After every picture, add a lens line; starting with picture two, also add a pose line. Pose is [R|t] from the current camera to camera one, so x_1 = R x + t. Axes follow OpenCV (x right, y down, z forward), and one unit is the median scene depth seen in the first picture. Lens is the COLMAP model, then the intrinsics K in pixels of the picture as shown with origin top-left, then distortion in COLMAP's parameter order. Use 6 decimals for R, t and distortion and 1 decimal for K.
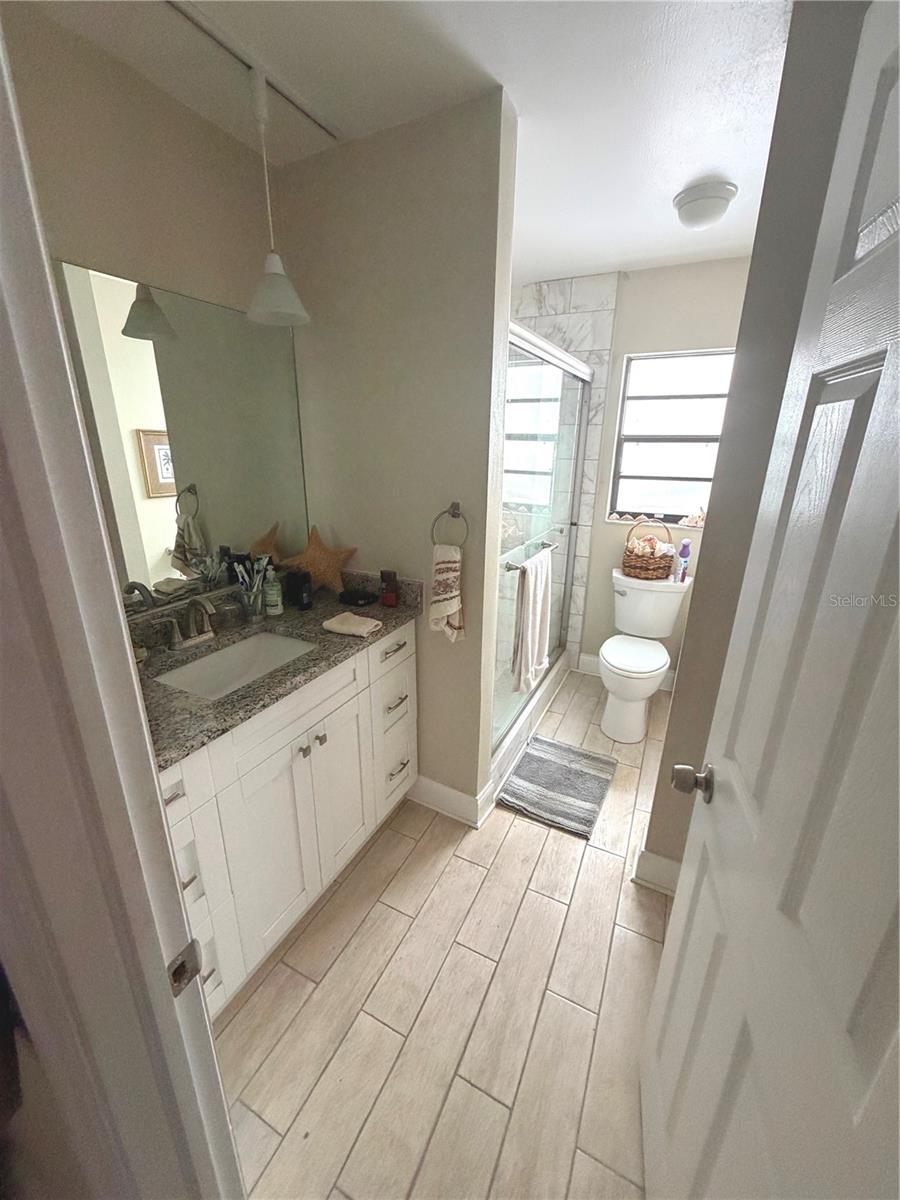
lens RADIAL K [[477.6, 0, 448.2], [0, 477.6, 598.5], [0, 0, 1]] dist [0.000224, -0.000194]
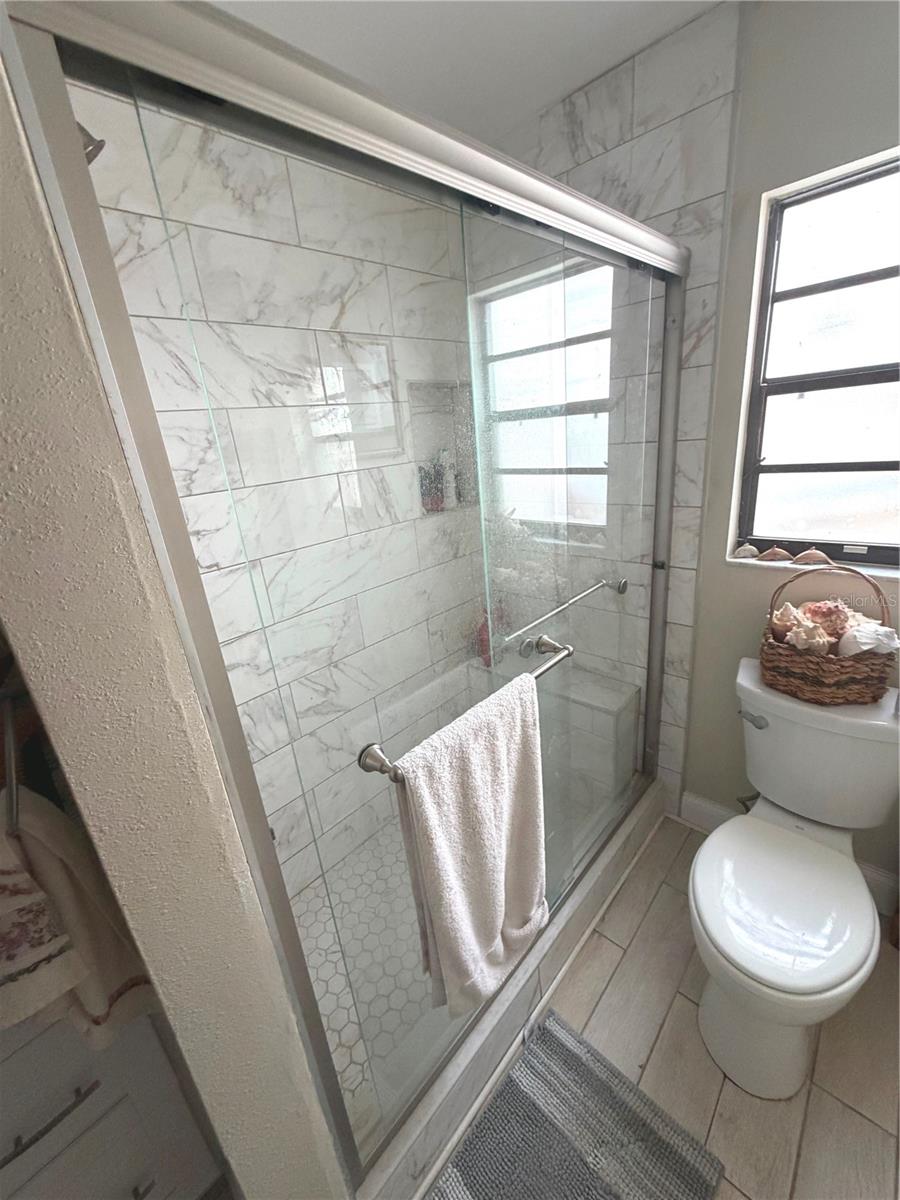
lens RADIAL K [[477.6, 0, 448.2], [0, 477.6, 598.5], [0, 0, 1]] dist [0.000224, -0.000194]
pose [[0.952765, -0.002811, -0.303697, 0.218335], [0.010829, 0.999636, 0.024720, -0.147300], [0.303517, -0.026841, 0.952448, 0.466600]]
